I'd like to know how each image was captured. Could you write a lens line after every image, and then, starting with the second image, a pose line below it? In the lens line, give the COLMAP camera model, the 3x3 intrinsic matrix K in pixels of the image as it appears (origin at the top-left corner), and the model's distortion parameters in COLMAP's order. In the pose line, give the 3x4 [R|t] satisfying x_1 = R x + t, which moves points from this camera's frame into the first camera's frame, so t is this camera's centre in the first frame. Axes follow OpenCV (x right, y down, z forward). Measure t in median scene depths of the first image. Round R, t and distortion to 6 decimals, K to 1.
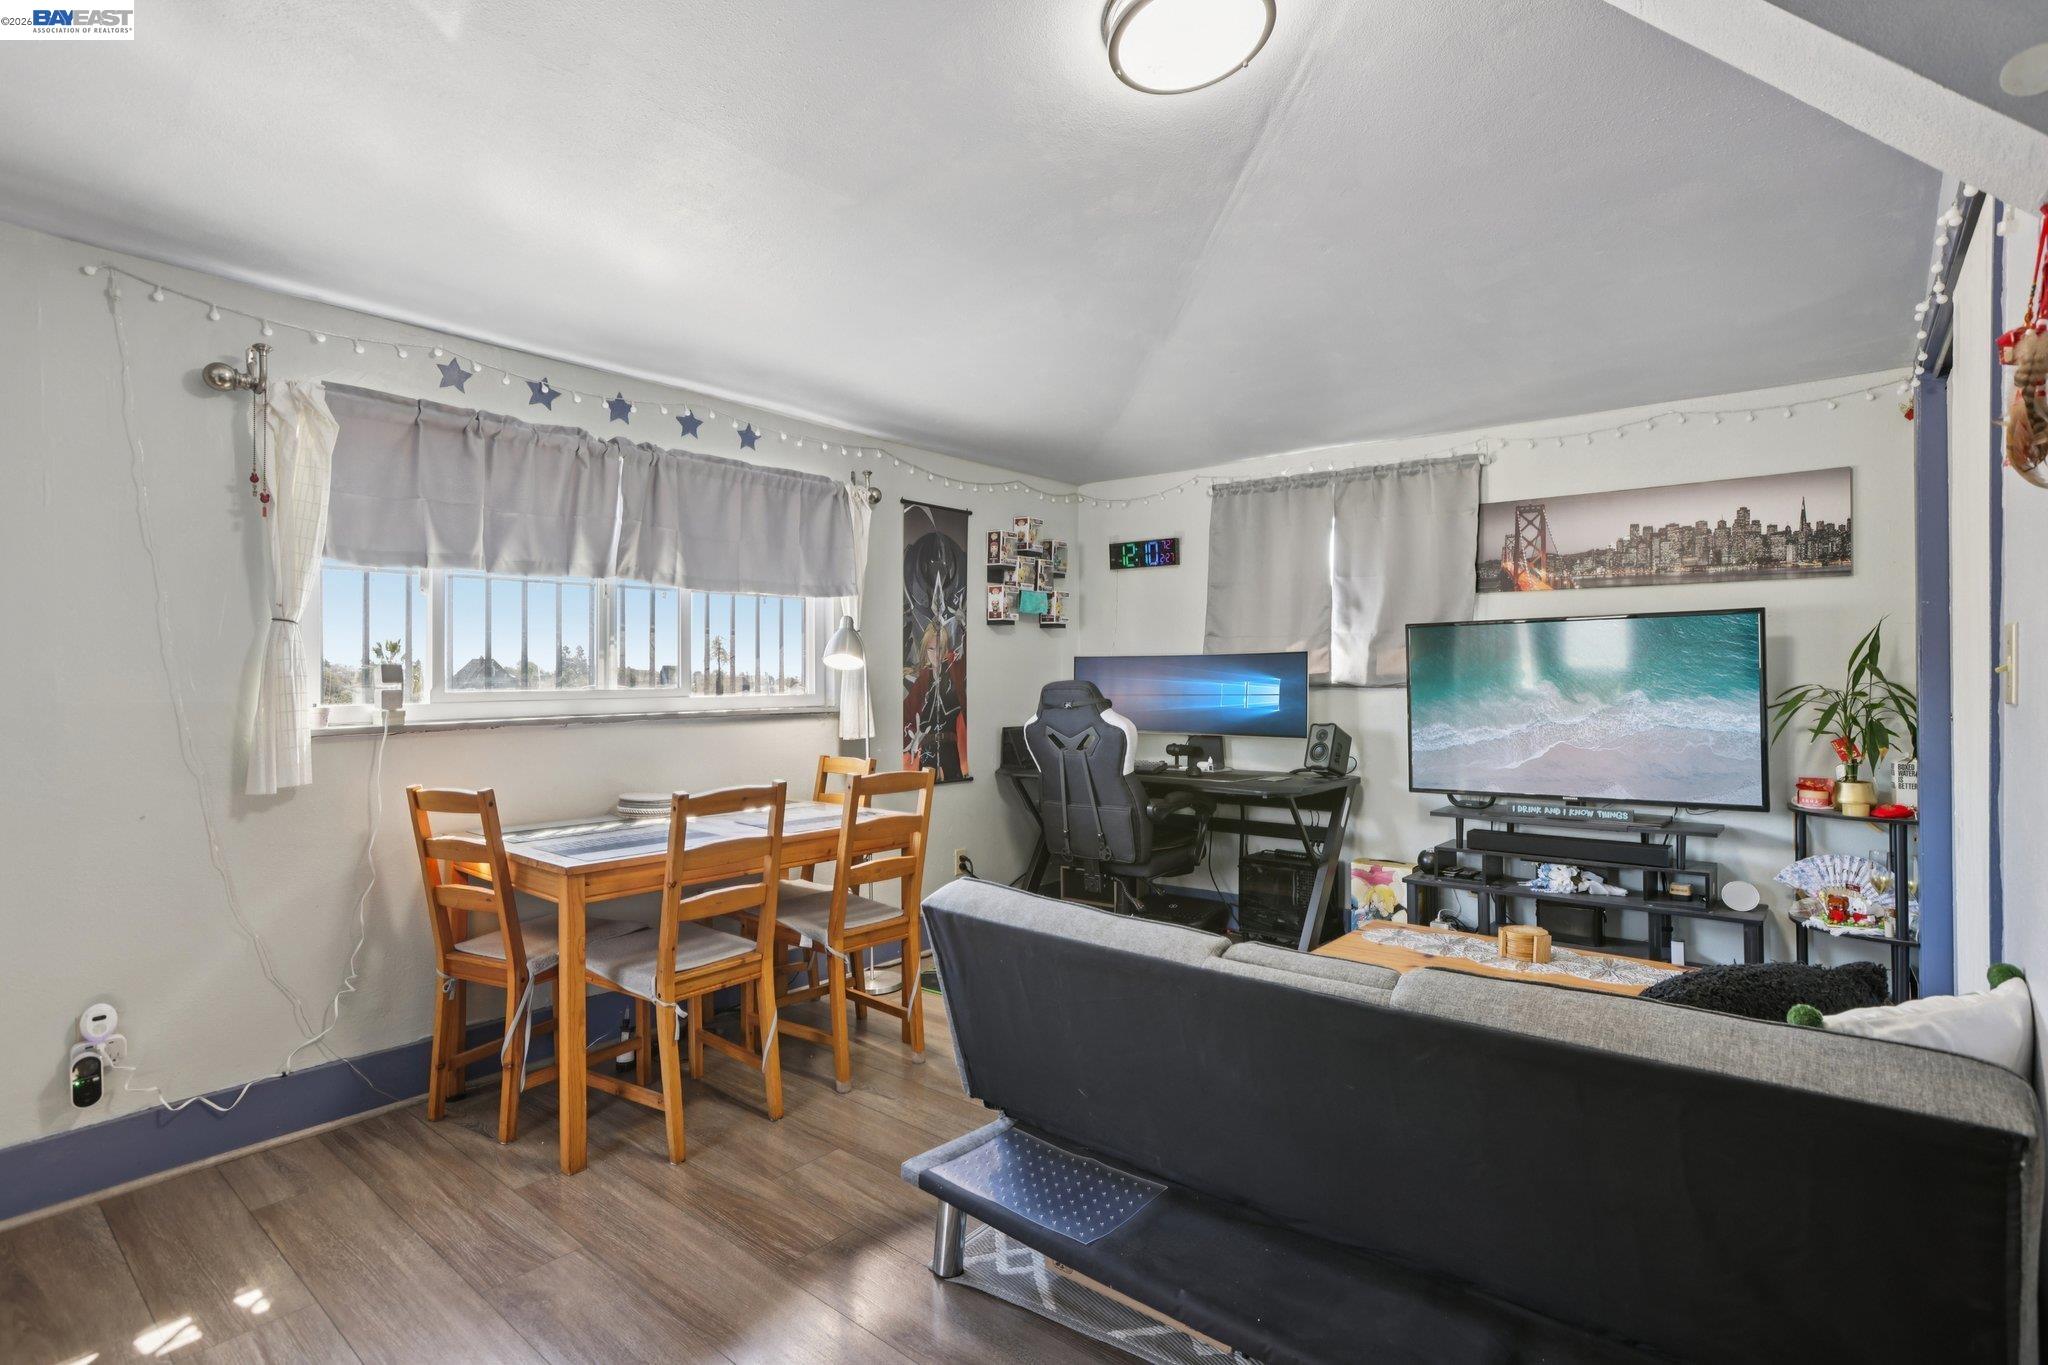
lens RADIAL K [[1000.0, 0, 1032.0], [0, 1000.0, 685.9], [0, 0, 1]] dist [-0.018158, -0.000002]
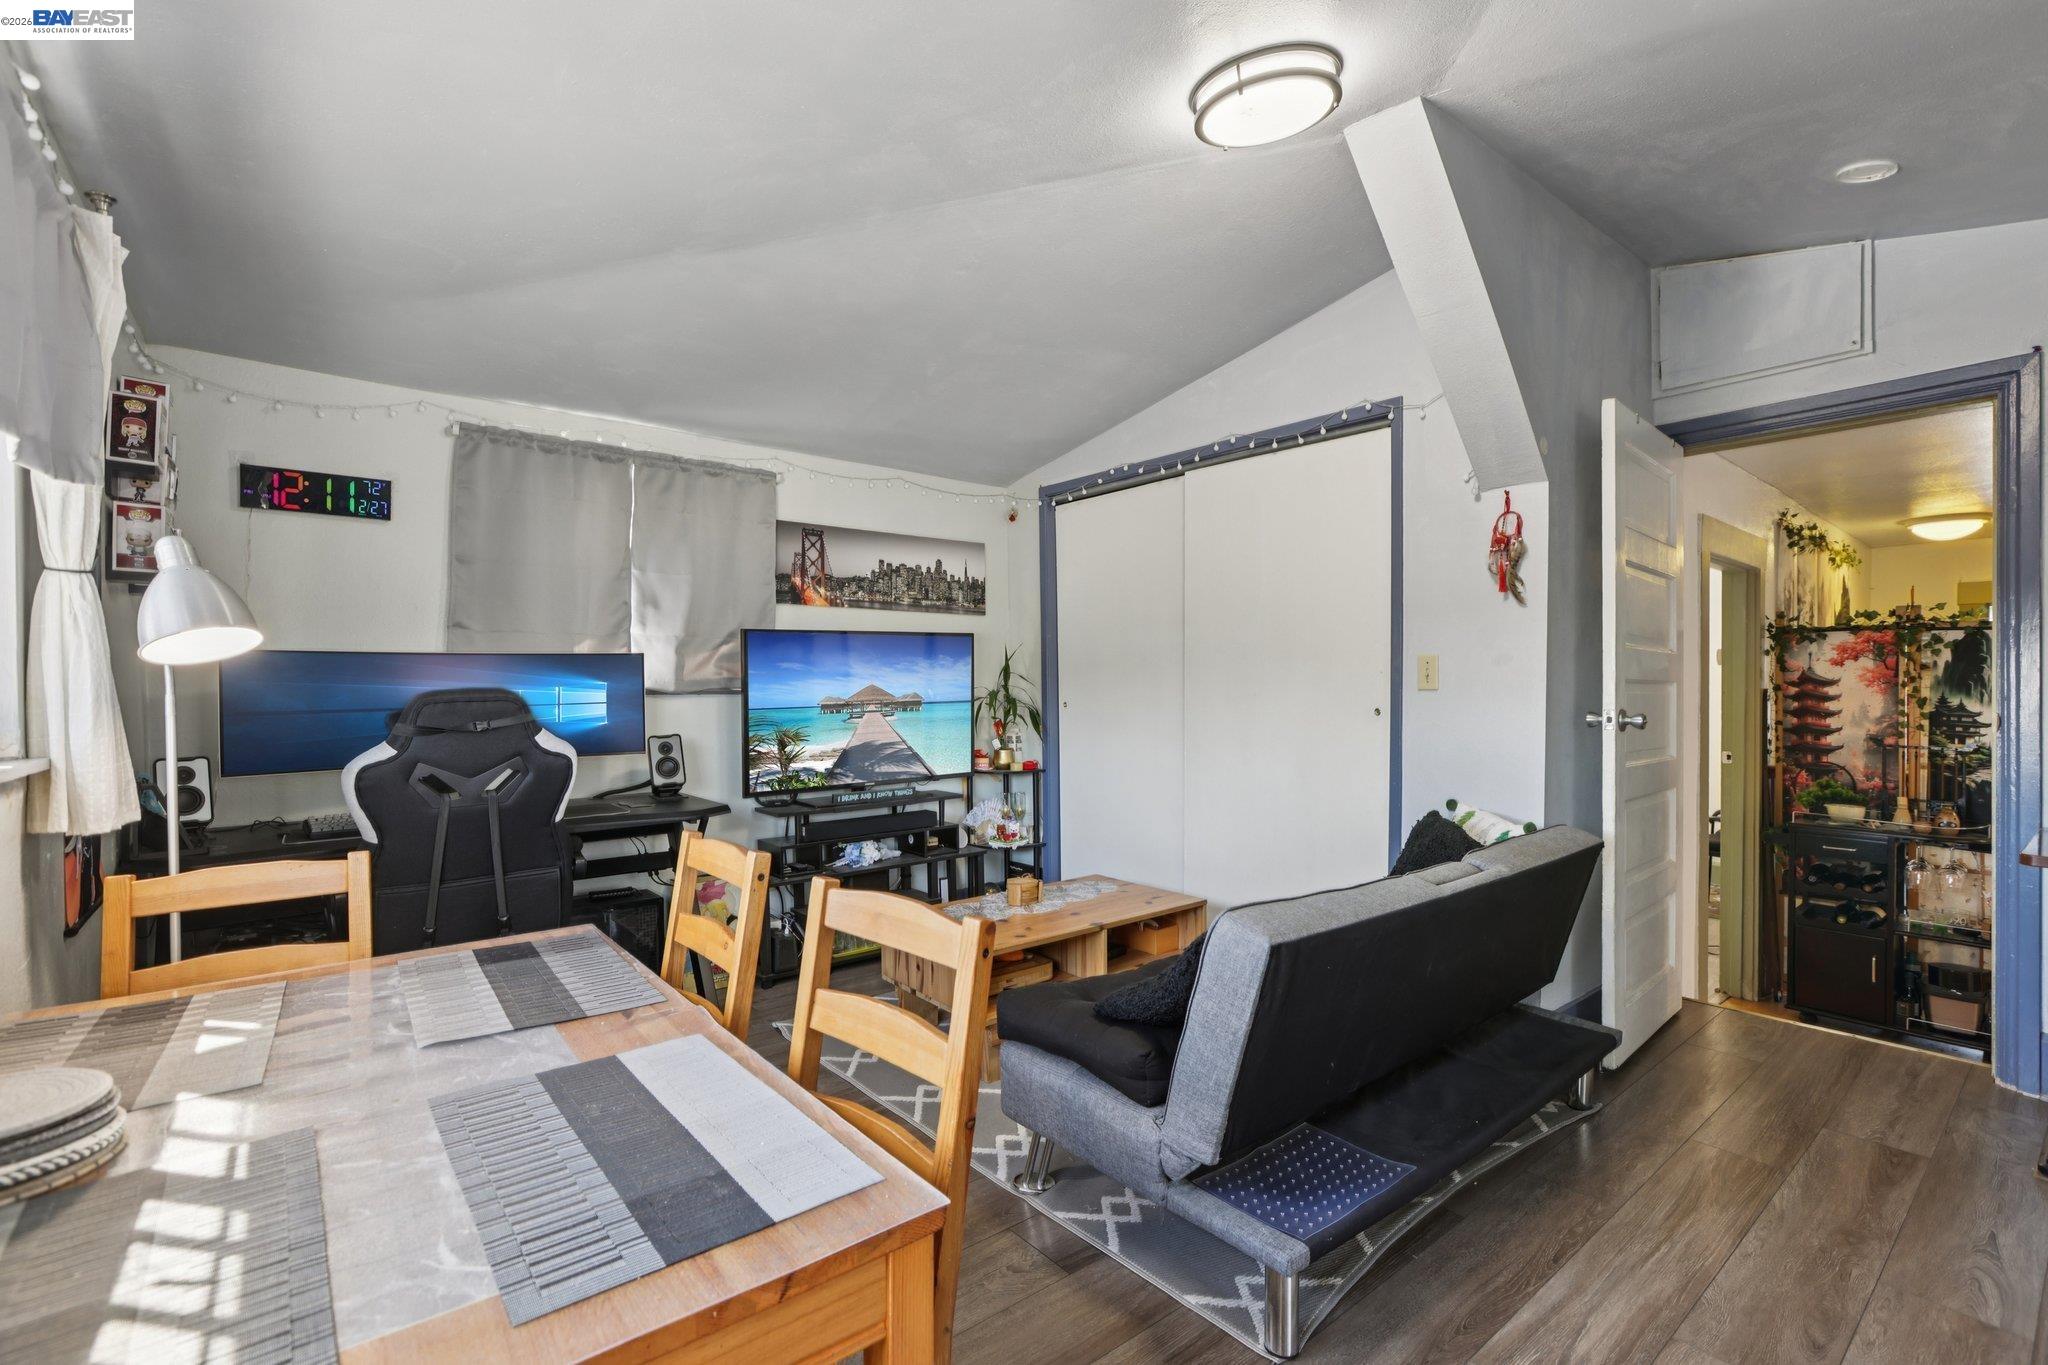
lens RADIAL K [[946.0, 0, 1017.3], [0, 946.0, 688.3], [0, 0, 1]] dist [-0.041937, 0.011020]
pose [[0.188037, -0.004008, 0.982154, -0.534812], [0.015214, 0.999884, 0.001167, 0.000098], [-0.982044, 0.014723, 0.188076, 0.612589]]
